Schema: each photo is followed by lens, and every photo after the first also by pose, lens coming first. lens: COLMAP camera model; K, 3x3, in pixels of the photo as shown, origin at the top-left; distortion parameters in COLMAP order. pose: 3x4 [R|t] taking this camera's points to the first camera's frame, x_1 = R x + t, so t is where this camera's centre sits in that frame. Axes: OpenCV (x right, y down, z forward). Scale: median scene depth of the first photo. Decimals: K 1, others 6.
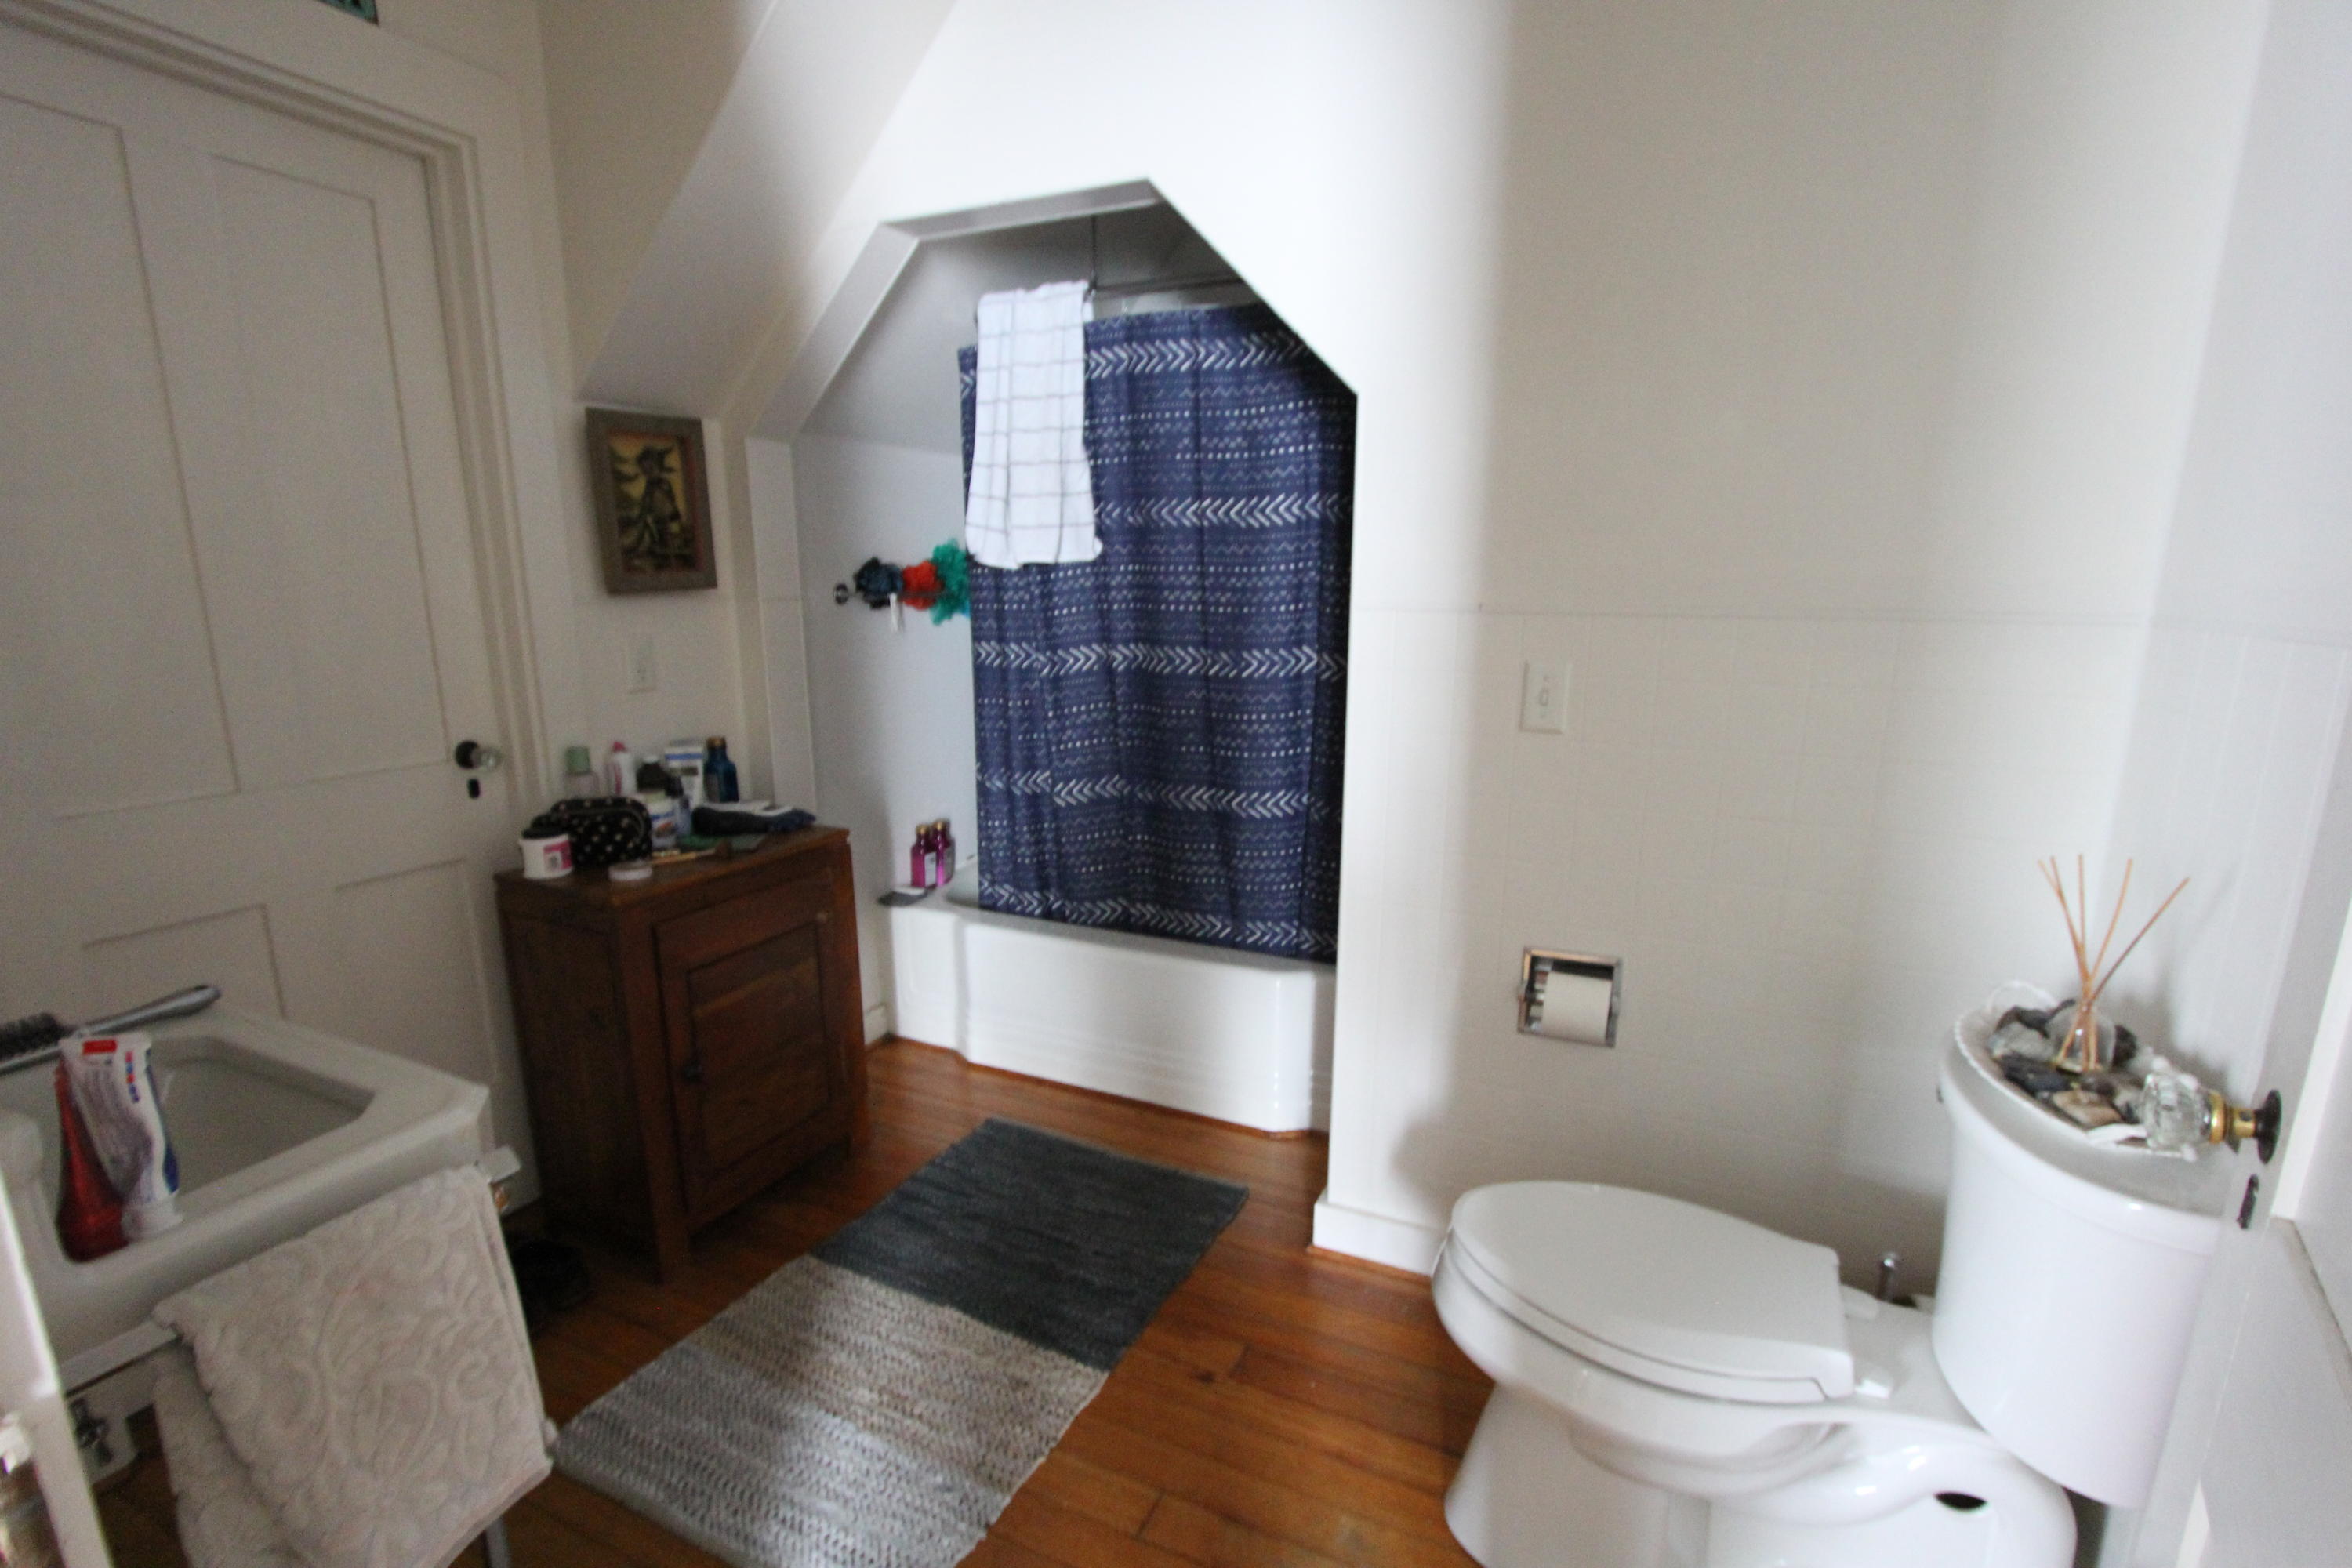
lens RADIAL K [[1079.8, 0, 1173.0], [0, 1079.8, 815.2], [0, 0, 1]] dist [-0.017651, 0.002444]
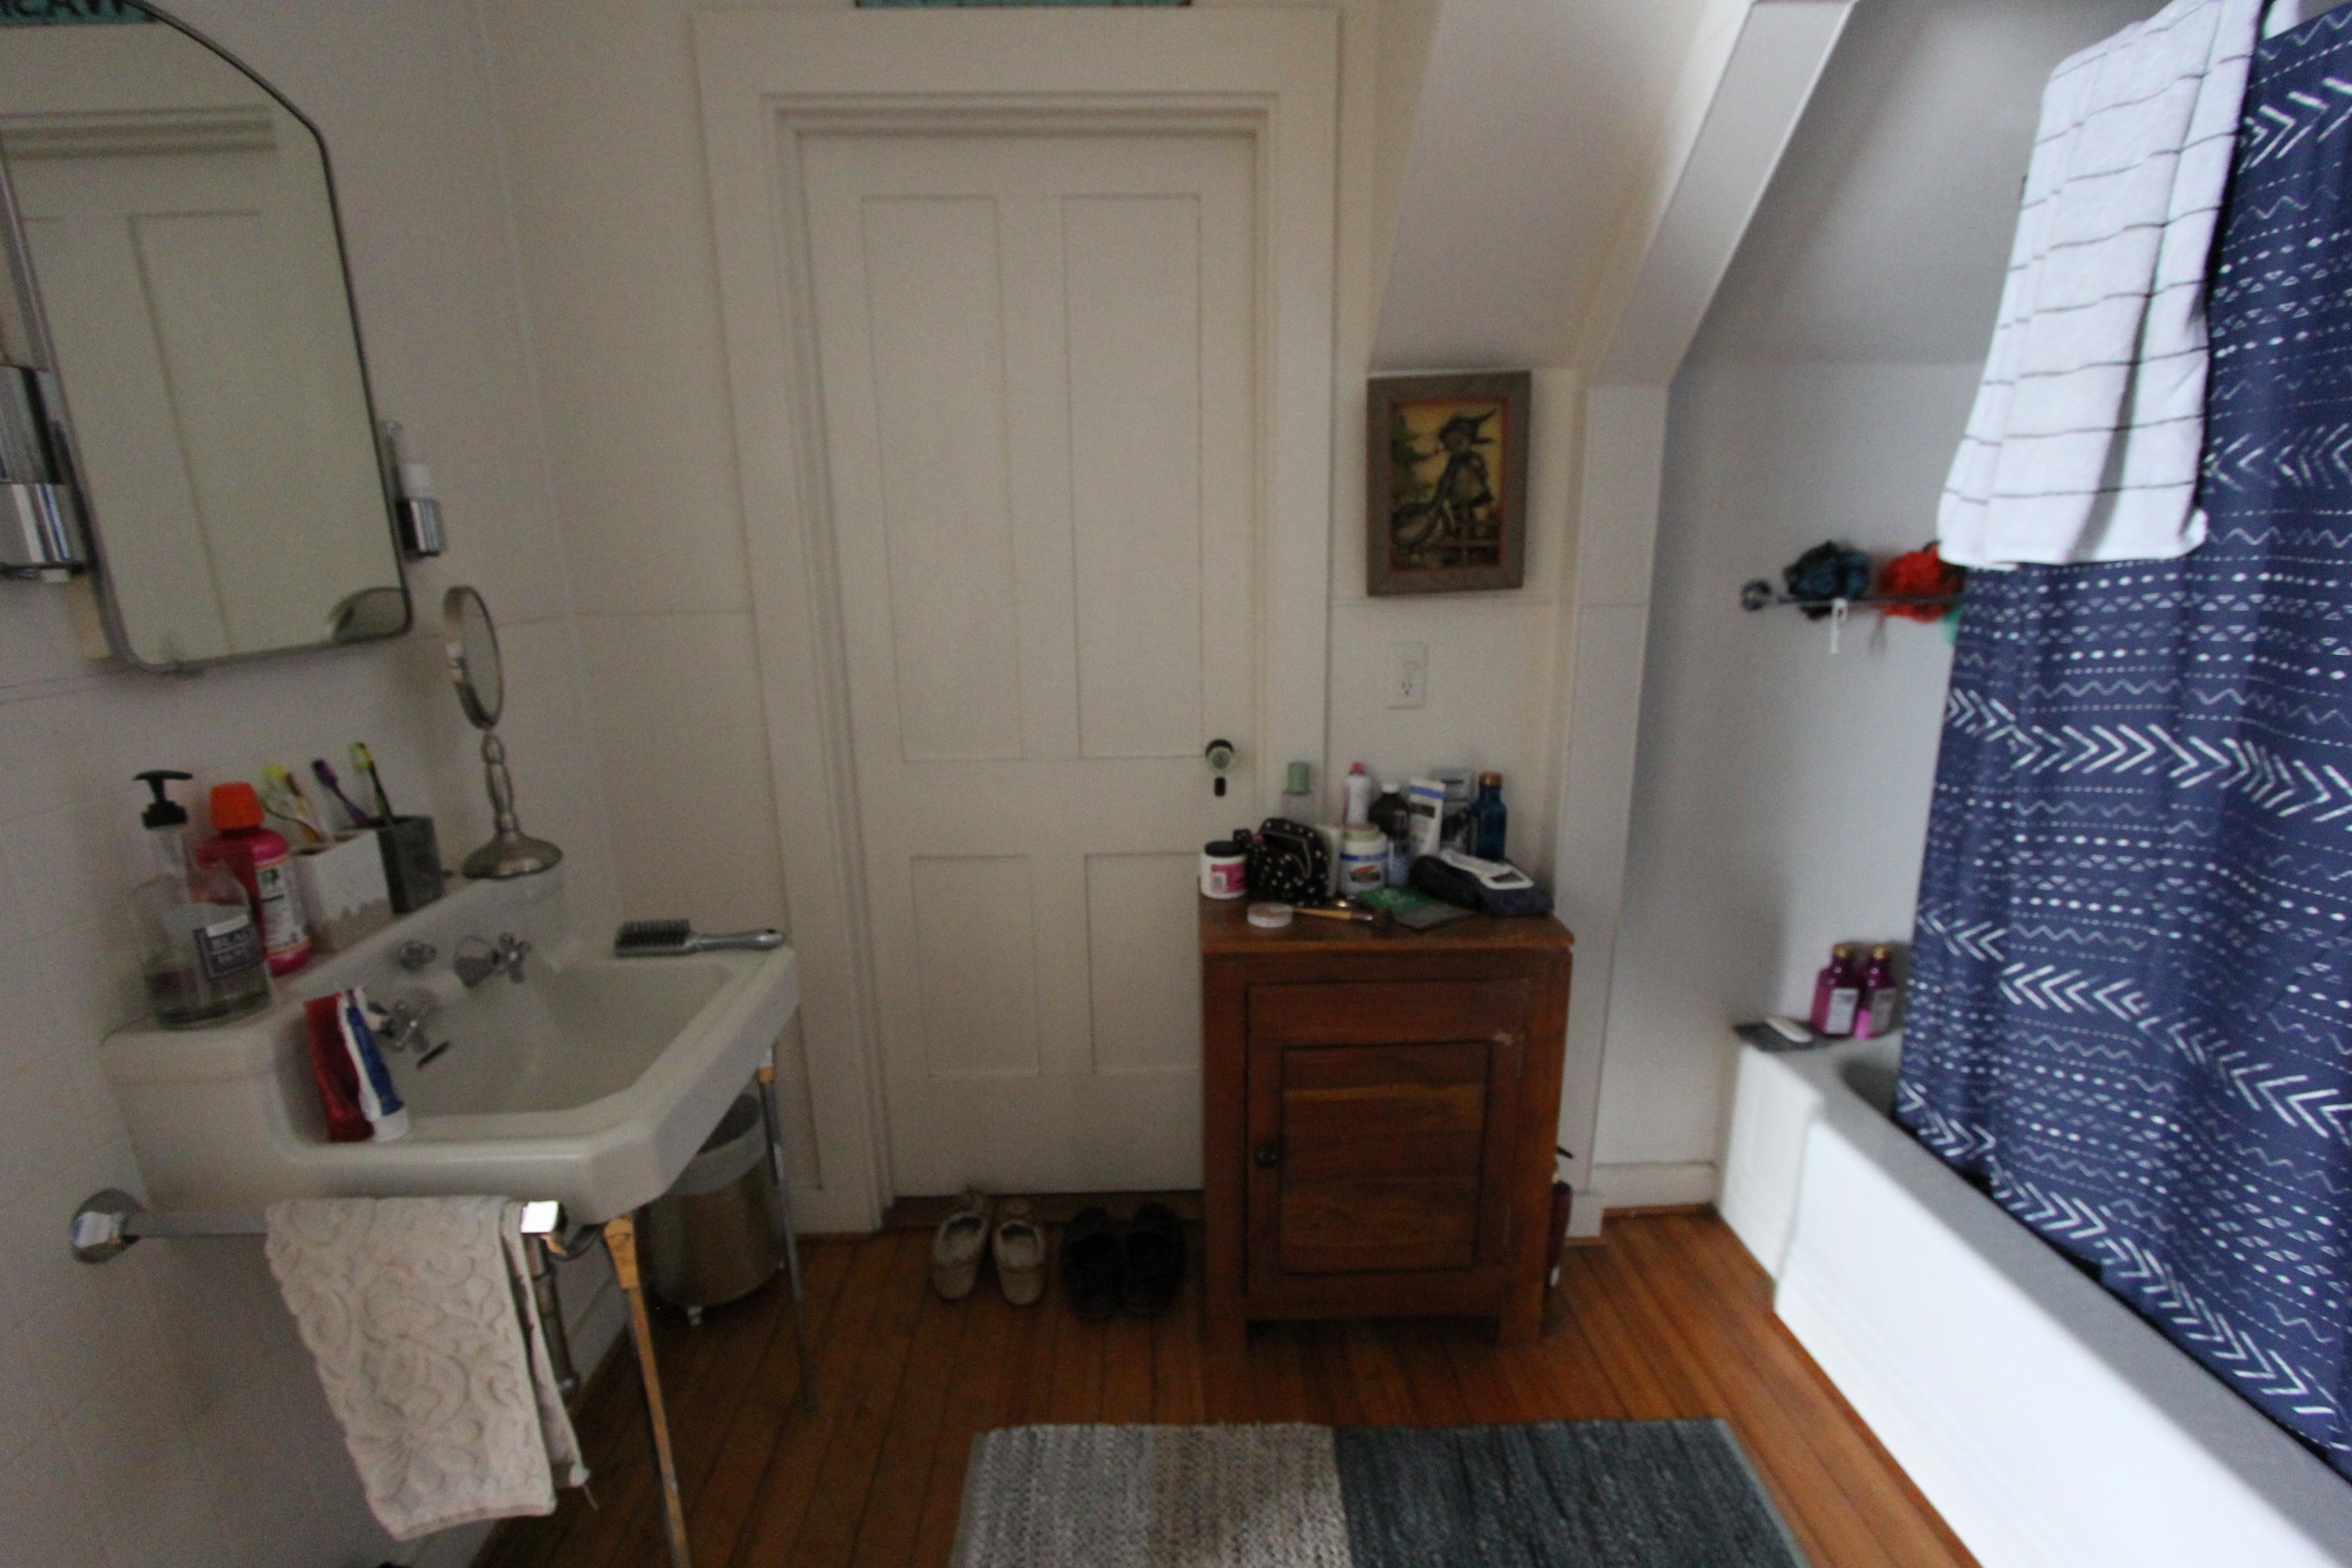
lens RADIAL K [[1086.3, 0, 1170.9], [0, 1086.3, 821.4], [0, 0, 1]] dist [-0.013862, 0.000955]
pose [[0.453746, 0.224313, -0.862438, 0.167932], [-0.179203, 0.970998, 0.158267, -0.117314], [0.872927, 0.082739, 0.480784, 0.382695]]
